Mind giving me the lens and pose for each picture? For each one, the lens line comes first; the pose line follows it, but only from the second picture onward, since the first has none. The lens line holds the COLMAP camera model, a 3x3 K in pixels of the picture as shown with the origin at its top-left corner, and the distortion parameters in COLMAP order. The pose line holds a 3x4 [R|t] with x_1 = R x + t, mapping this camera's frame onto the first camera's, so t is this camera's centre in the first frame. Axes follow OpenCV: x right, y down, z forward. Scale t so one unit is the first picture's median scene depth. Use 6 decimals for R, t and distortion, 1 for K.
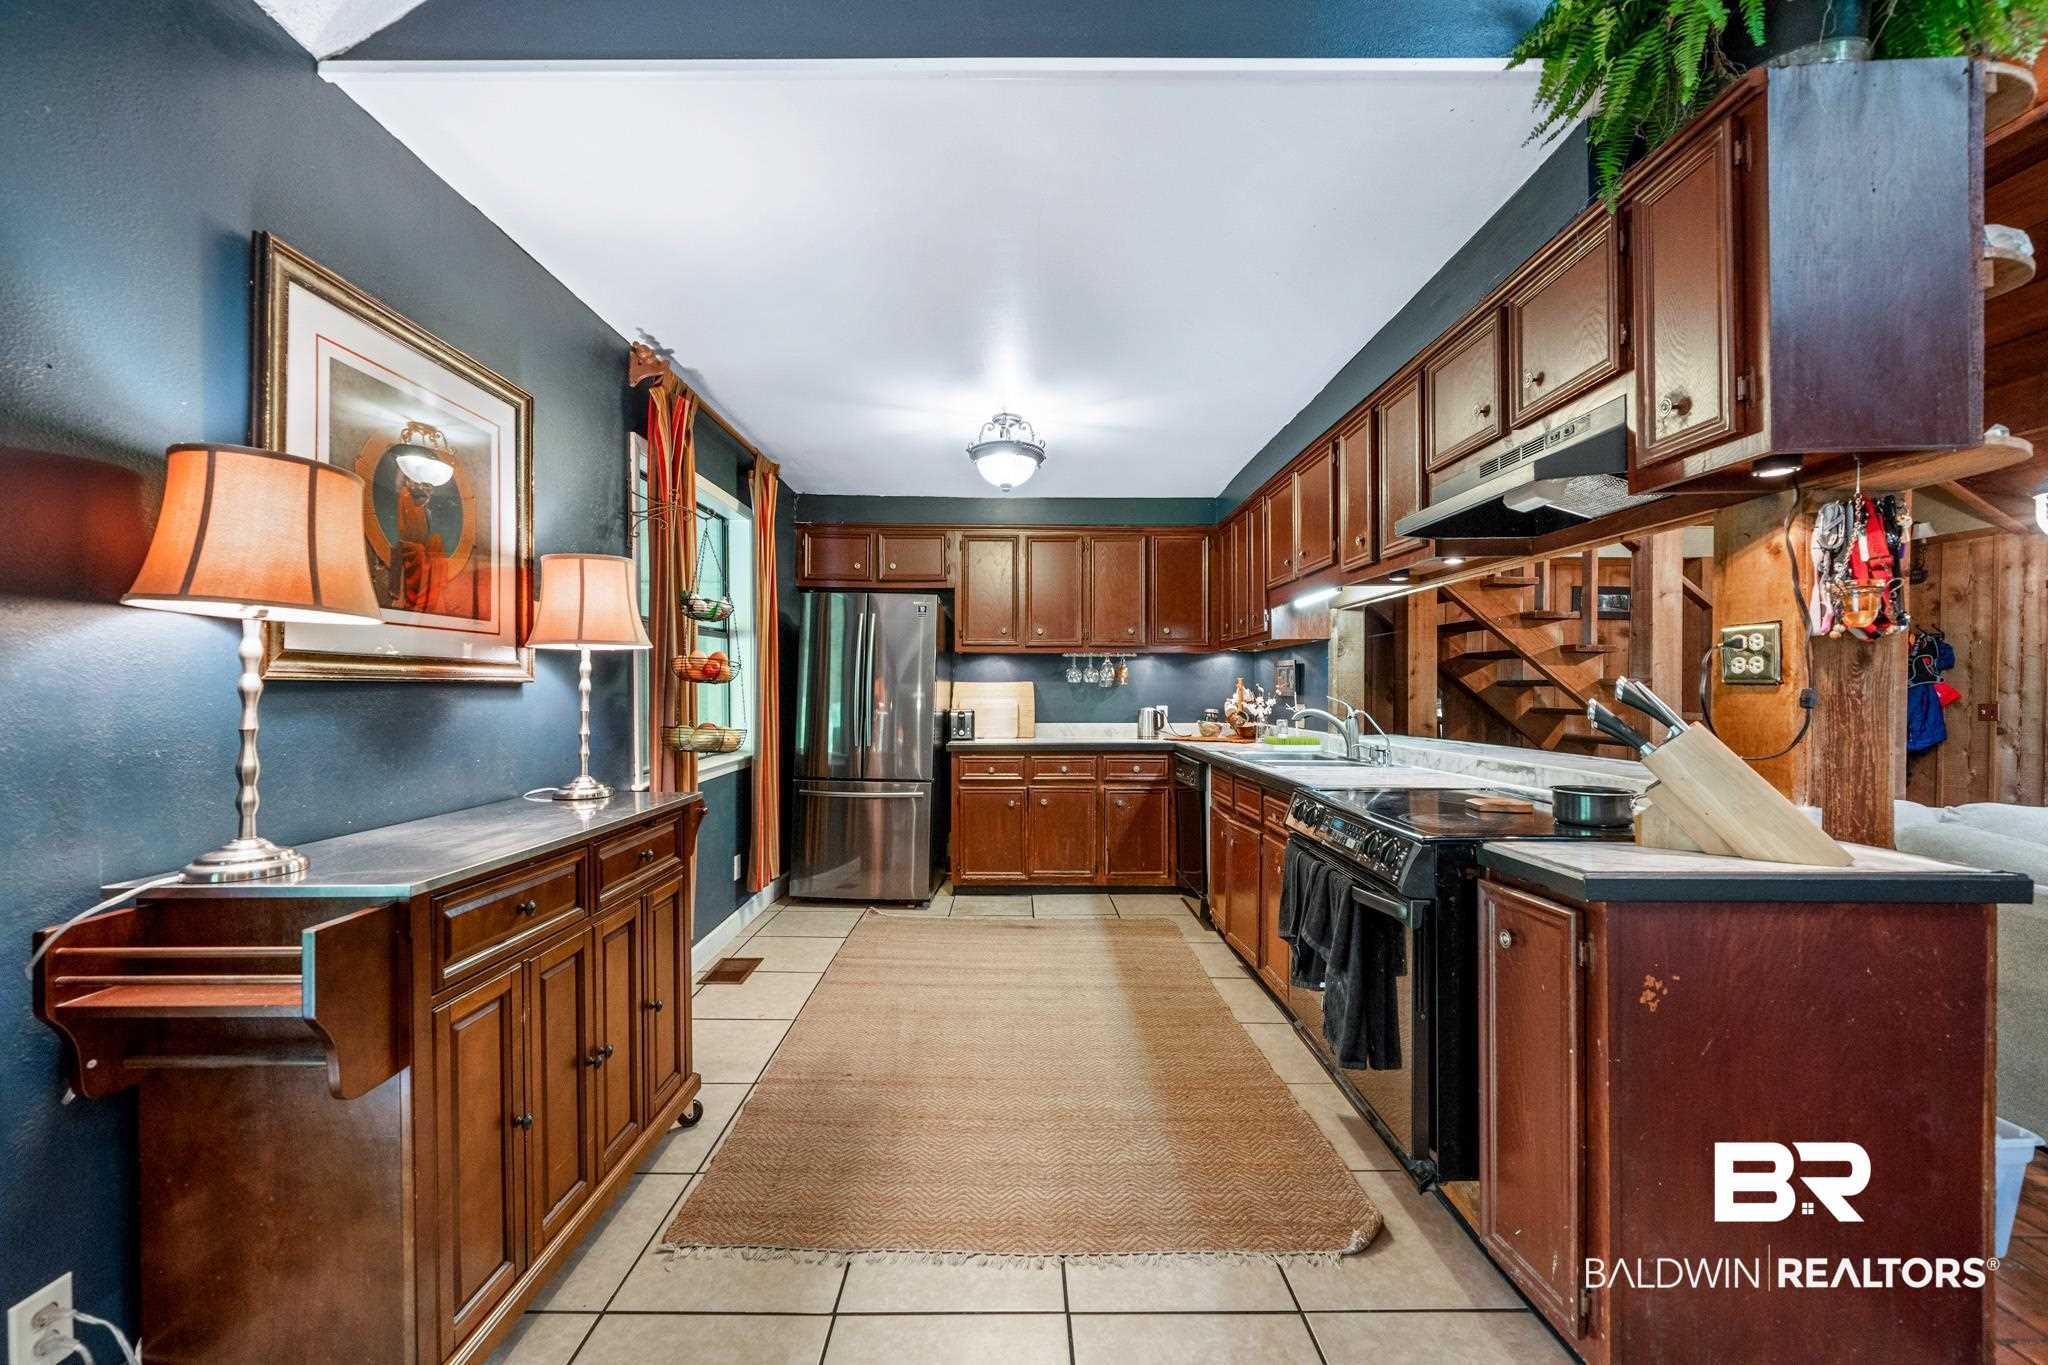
lens RADIAL K [[792.7, 0, 1004.6], [0, 792.7, 689.9], [0, 0, 1]] dist [0.000074, 0.000092]
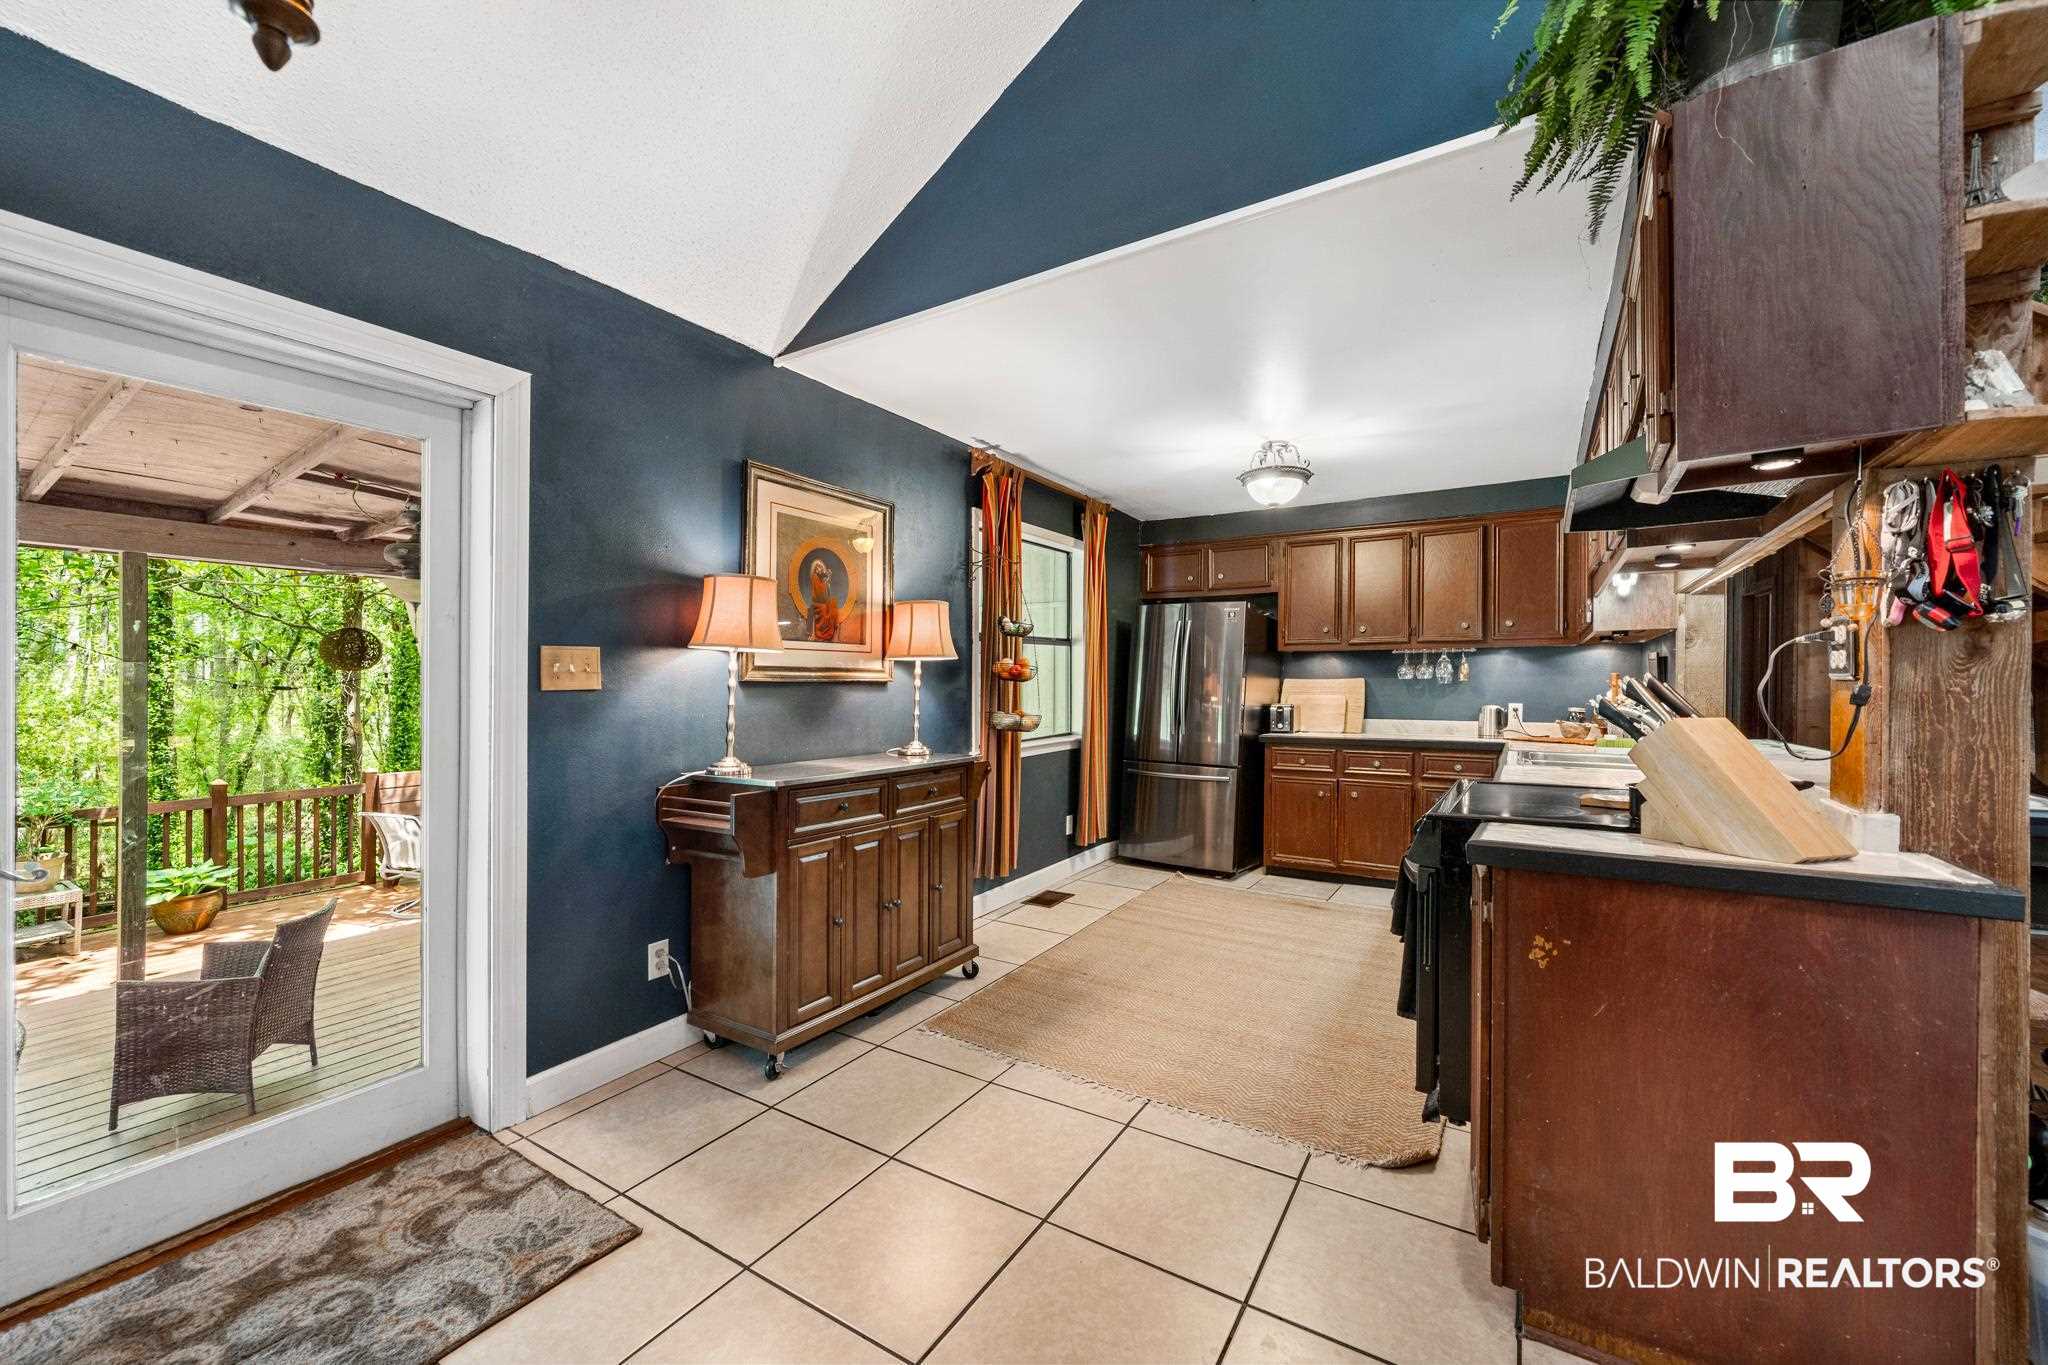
lens RADIAL K [[792.7, 0, 1030.2], [0, 792.7, 673.8], [0, 0, 1]] dist [0.000074, 0.000092]
pose [[0.853005, -0.008012, -0.521841, 0.482668], [-0.000413, 0.999871, -0.016026, 0.000485], [0.521902, 0.013886, 0.852892, -0.222024]]
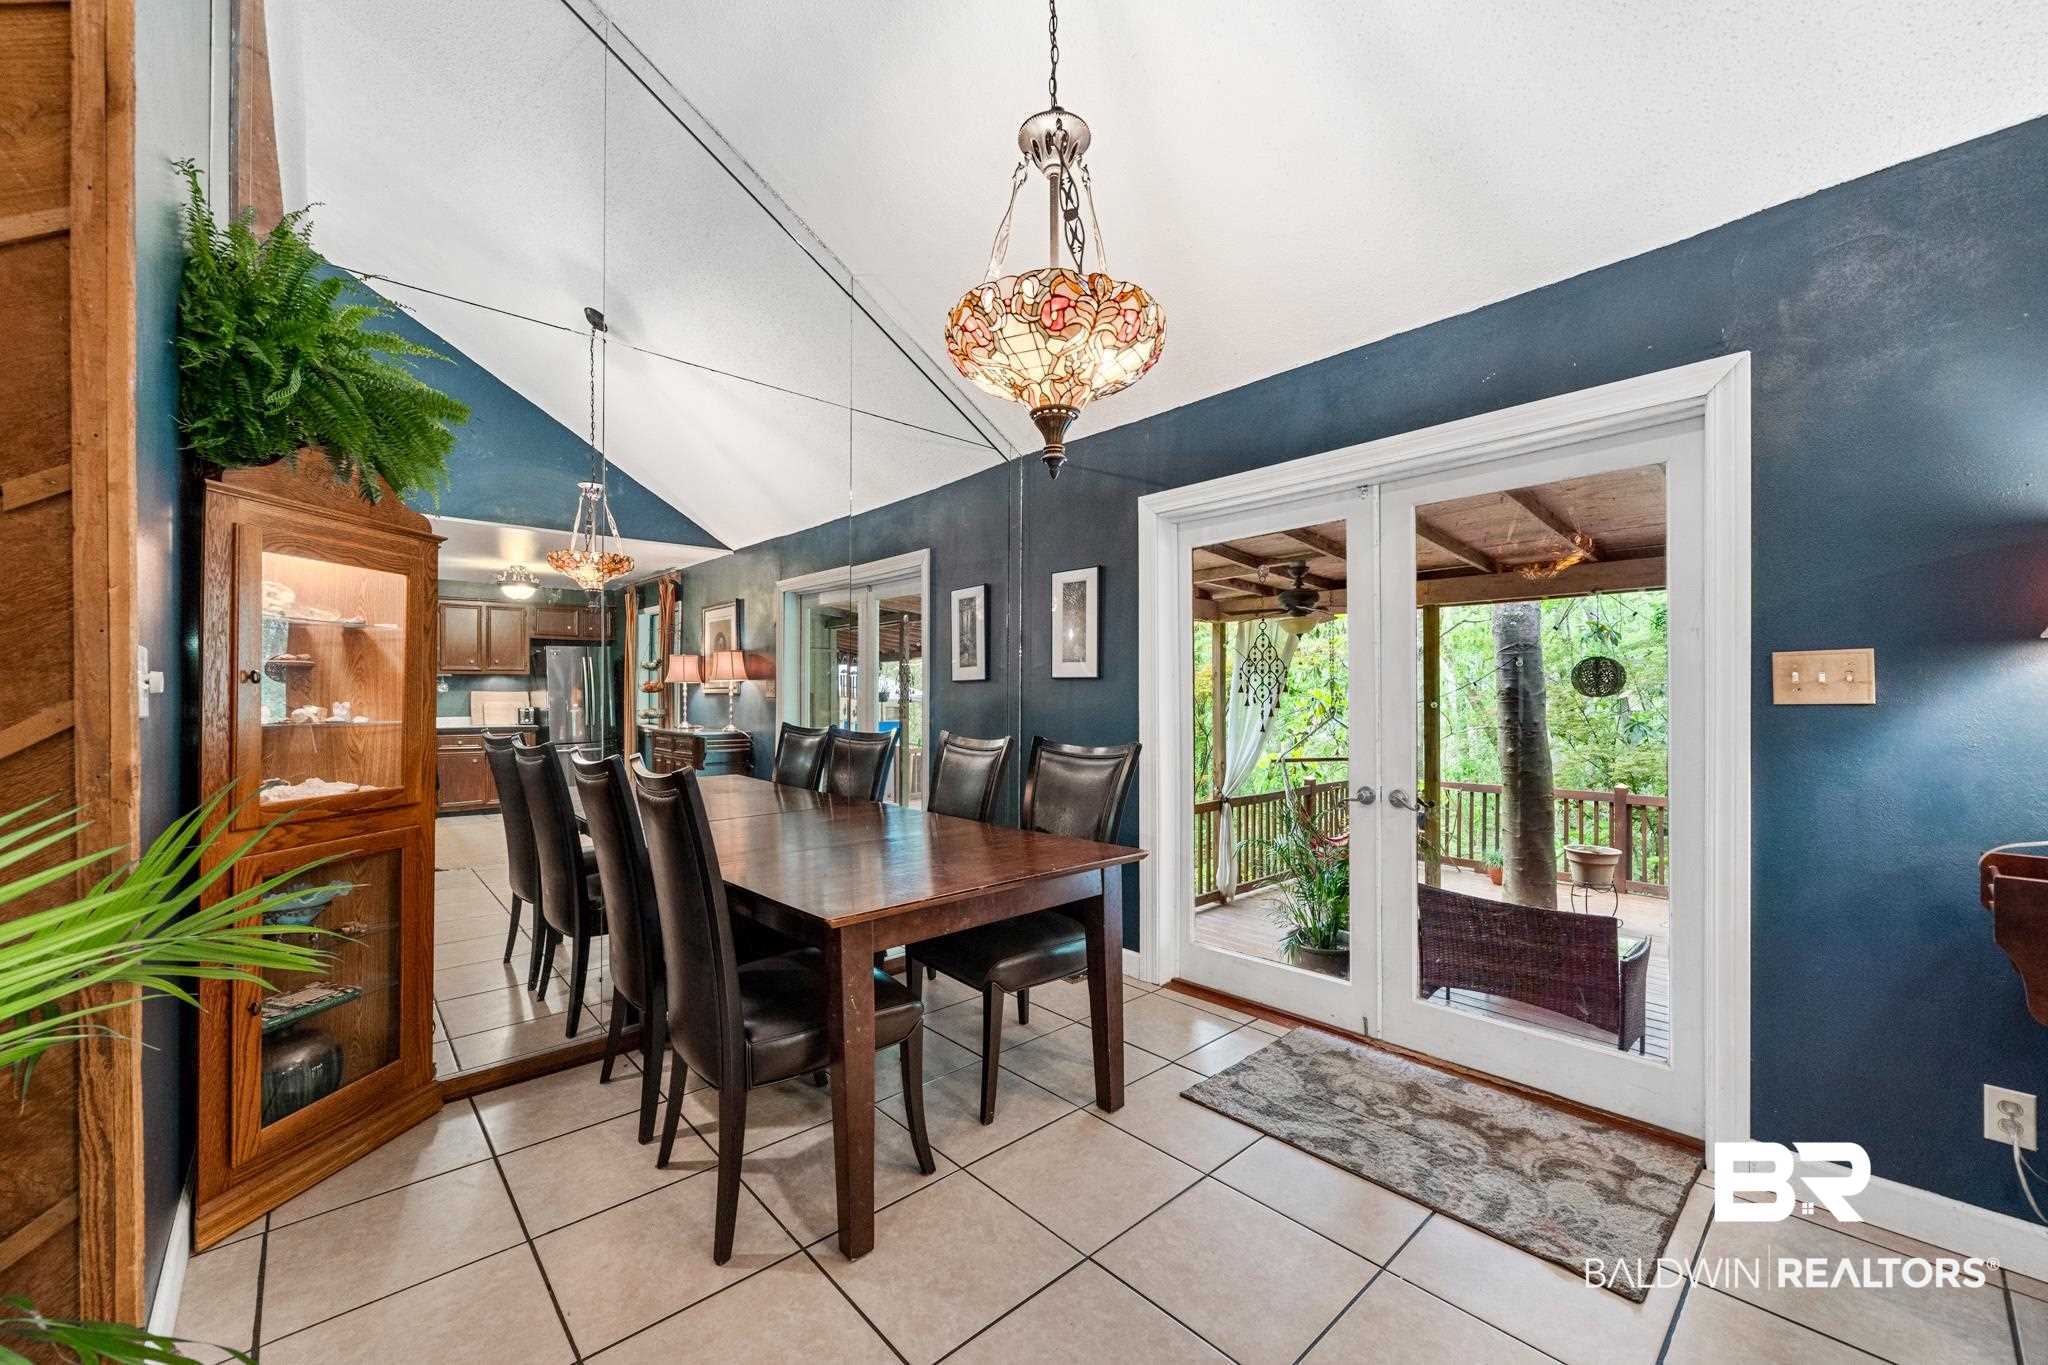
lens RADIAL K [[792.7, 0, 1010.3], [0, 792.7, 700.3], [0, 0, 1]] dist [0.000074, 0.000092]
pose [[-0.750257, -0.009199, -0.661082, 0.639537], [-0.009557, 0.999950, -0.003069, 0.012426], [0.661077, 0.004015, -0.750308, 0.446473]]
